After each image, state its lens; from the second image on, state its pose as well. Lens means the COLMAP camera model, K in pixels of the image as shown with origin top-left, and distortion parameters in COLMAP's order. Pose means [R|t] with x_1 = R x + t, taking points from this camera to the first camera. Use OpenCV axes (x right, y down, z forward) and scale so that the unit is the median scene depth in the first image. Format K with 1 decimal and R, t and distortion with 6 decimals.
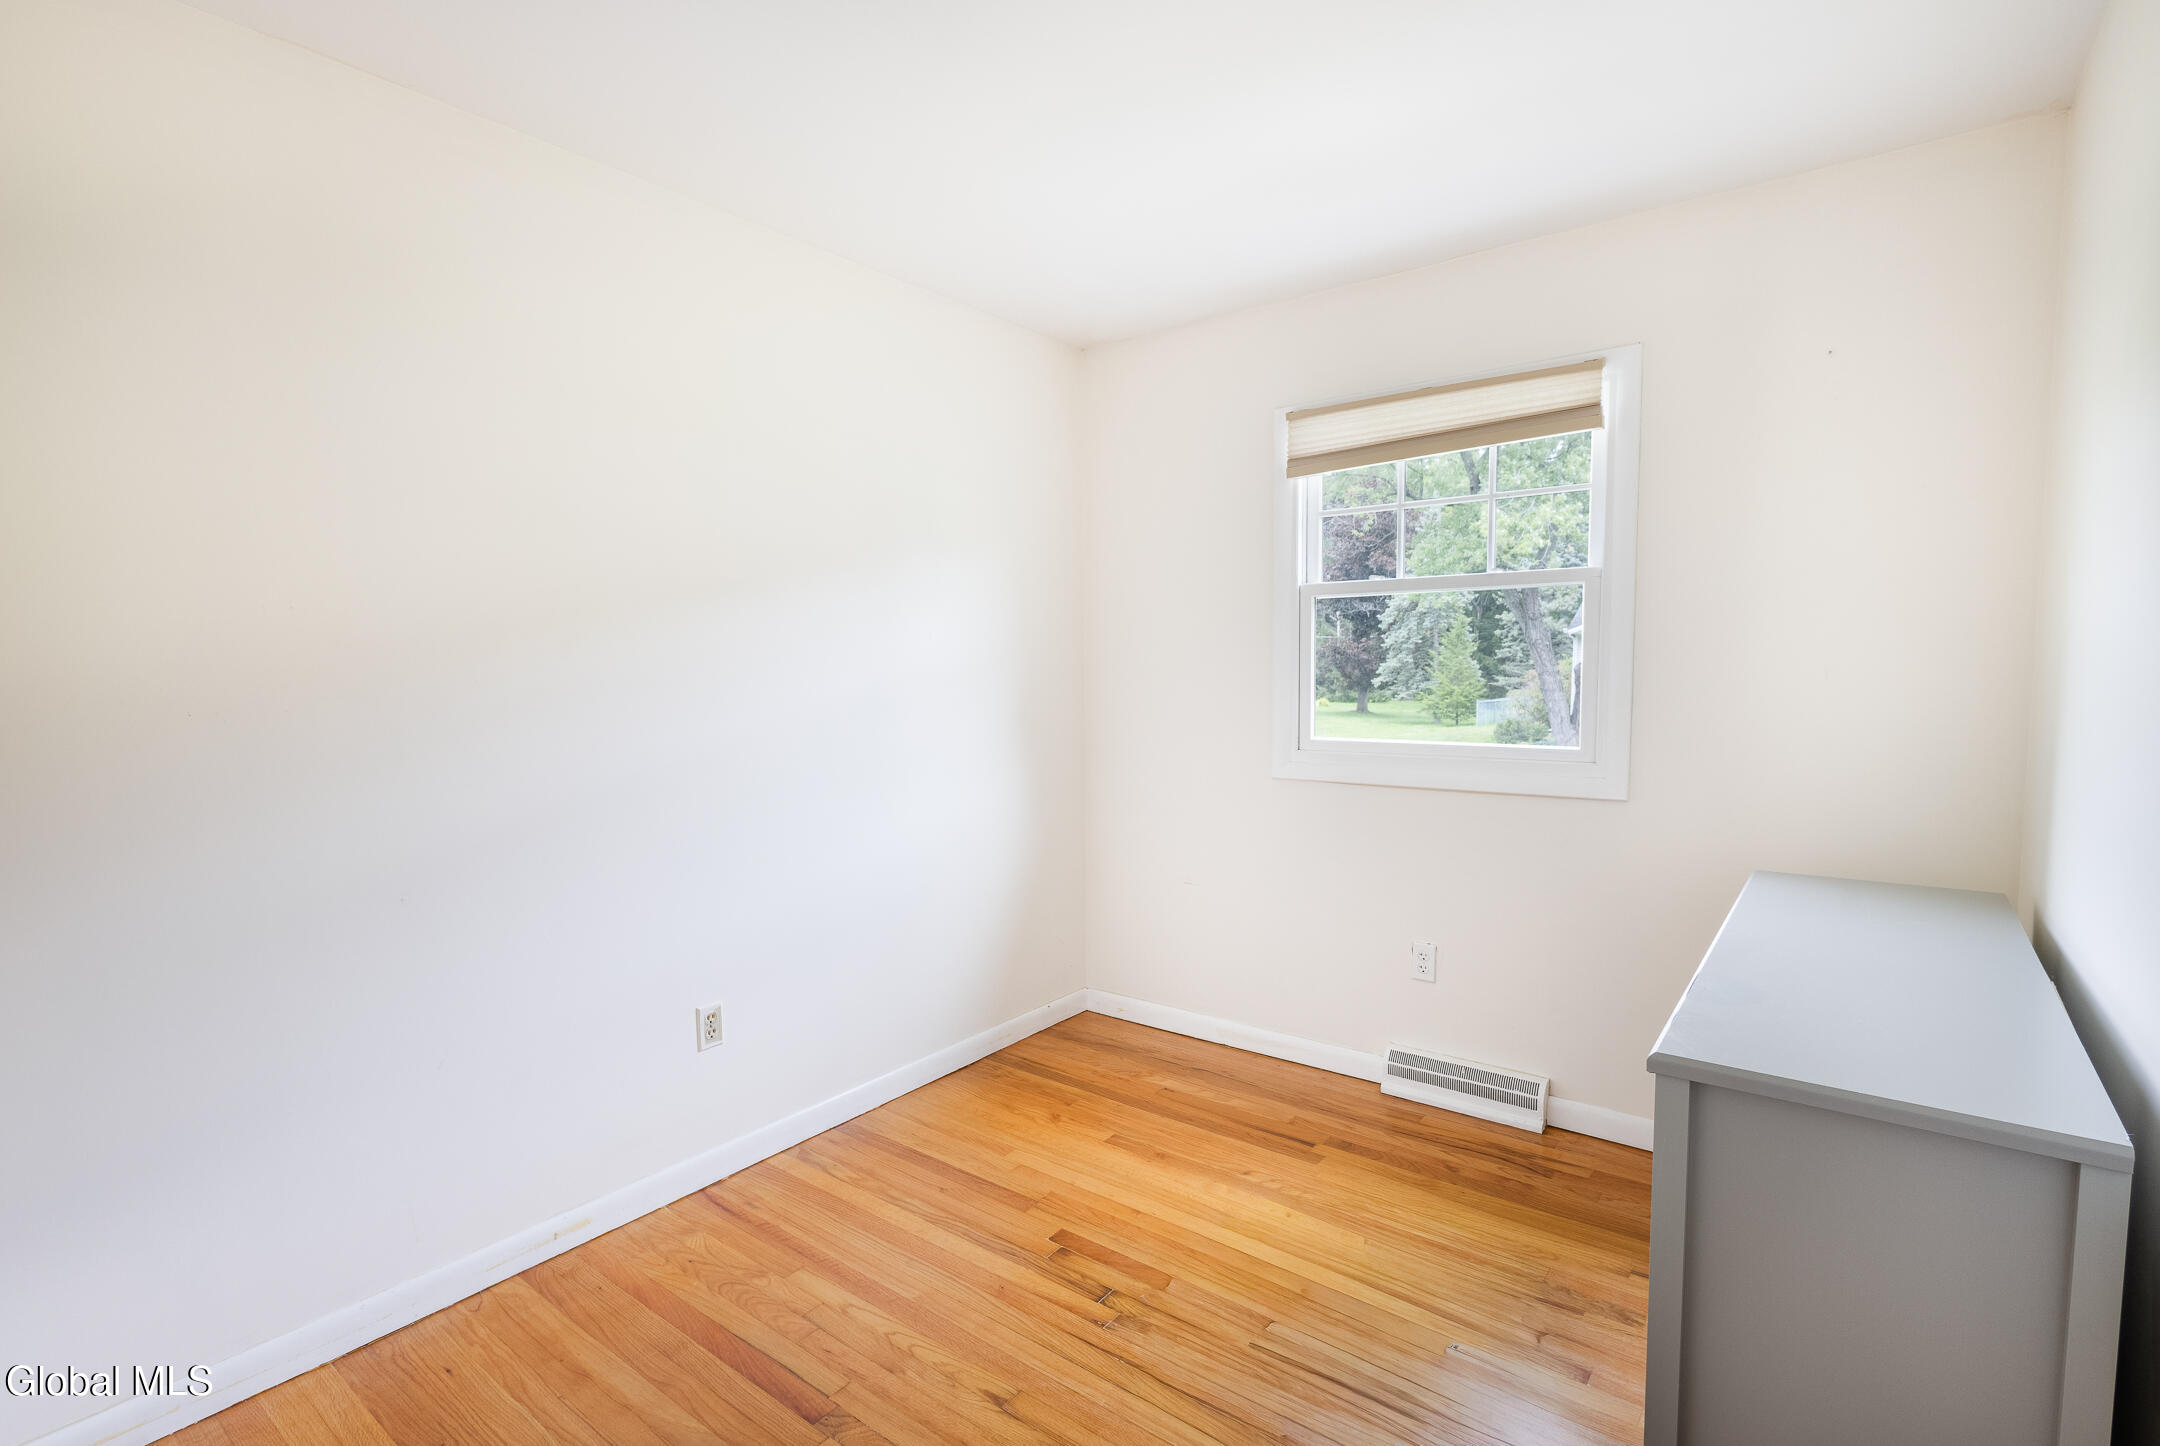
lens RADIAL K [[1005.9, 0, 1082.7], [0, 1005.9, 733.9], [0, 0, 1]] dist [0.000017, -0.000324]
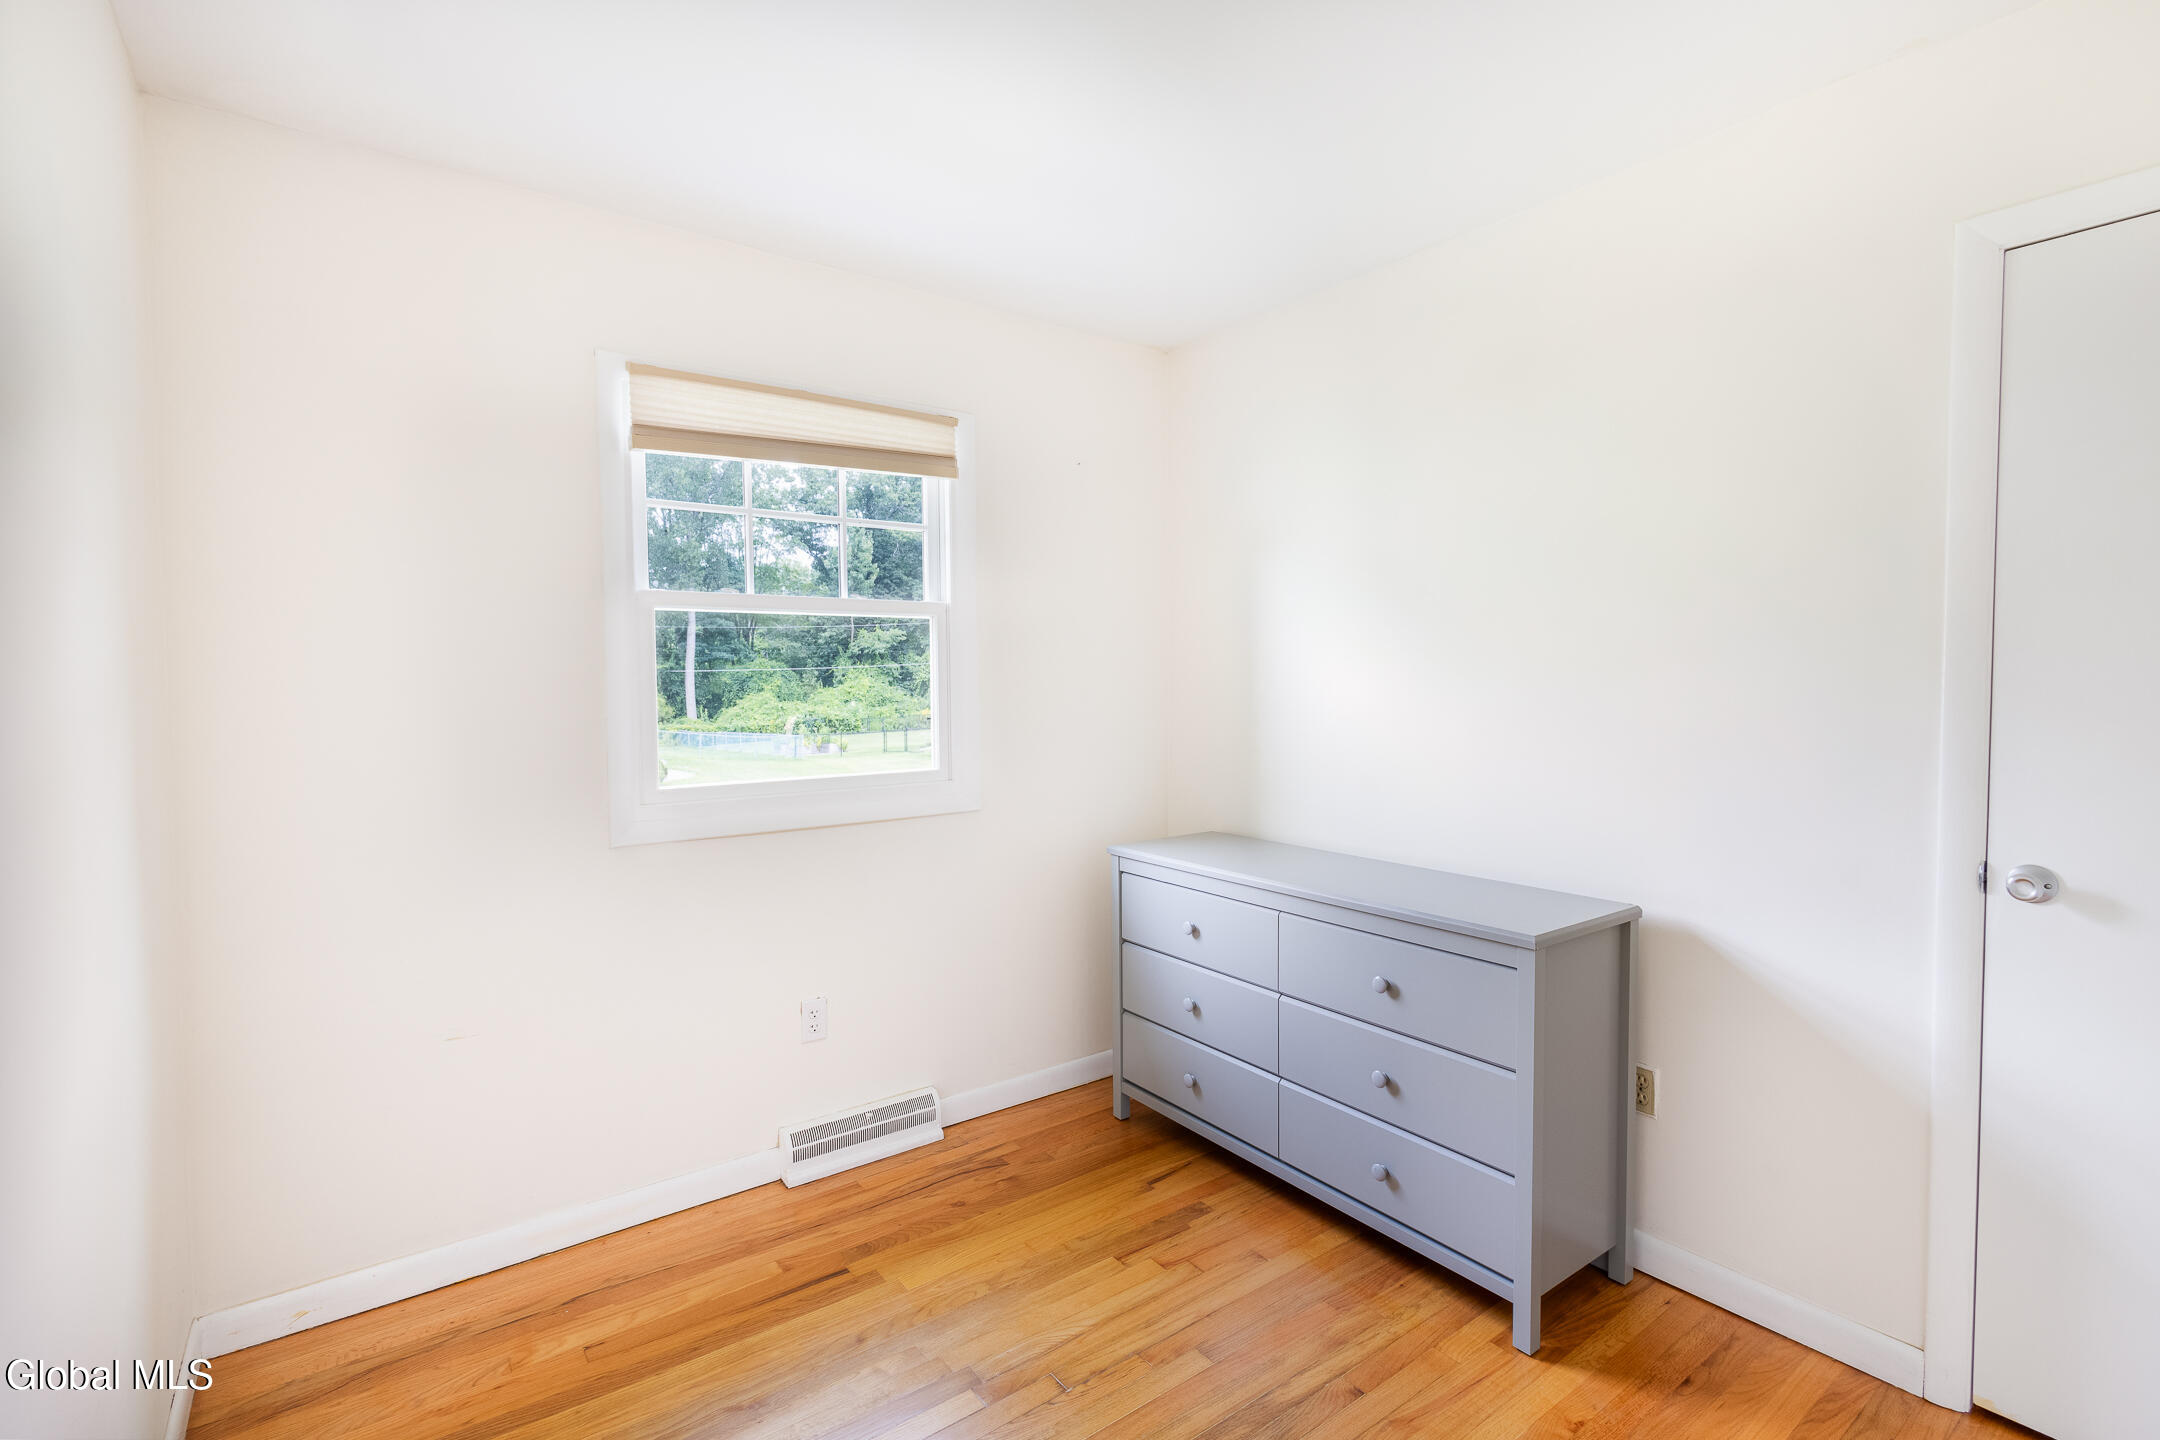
lens RADIAL K [[1005.9, 0, 1082.4], [0, 1005.9, 715.1], [0, 0, 1]] dist [0.000017, -0.000324]
pose [[0.267264, -0.032475, 0.963076, -0.477371], [0.069591, 0.997473, 0.014323, -0.045372], [-0.961107, 0.063194, 0.268848, 0.527400]]
